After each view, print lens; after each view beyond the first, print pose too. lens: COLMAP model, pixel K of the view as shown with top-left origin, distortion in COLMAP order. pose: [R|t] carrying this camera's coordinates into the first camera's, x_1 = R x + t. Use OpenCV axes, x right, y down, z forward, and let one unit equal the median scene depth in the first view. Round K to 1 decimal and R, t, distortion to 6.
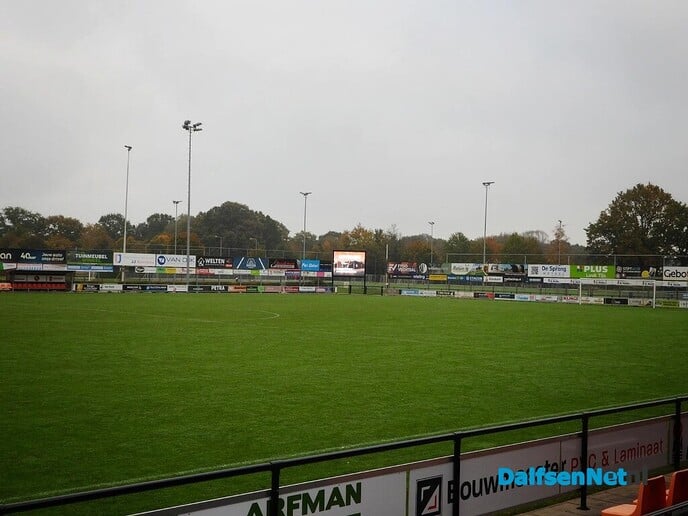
lens RADIAL K [[941.7, 0, 344.0], [0, 941.7, 258.0], [0, 0, 1]] dist [-0.009563, -0.010107]
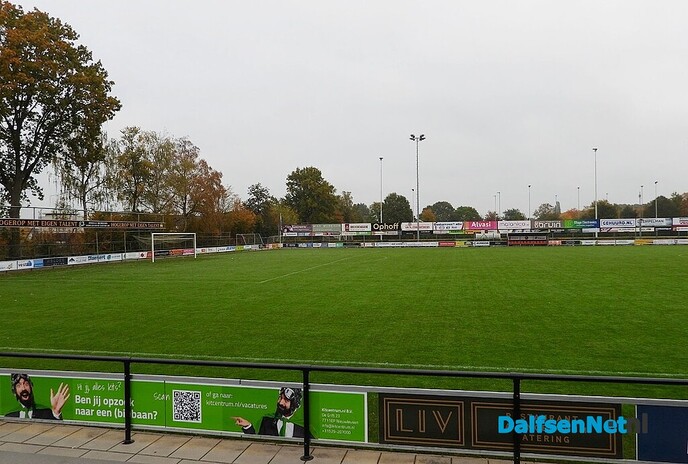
lens RADIAL K [[511.1, 0, 344.0], [0, 511.1, 232.0], [0, 0, 1]] dist [0.000068, -0.000015]
pose [[0.533134, -0.031567, -0.845442, 0.496552], [0.039801, 0.999133, -0.012207, 0.018250], [0.845094, -0.027141, 0.533928, 0.489864]]
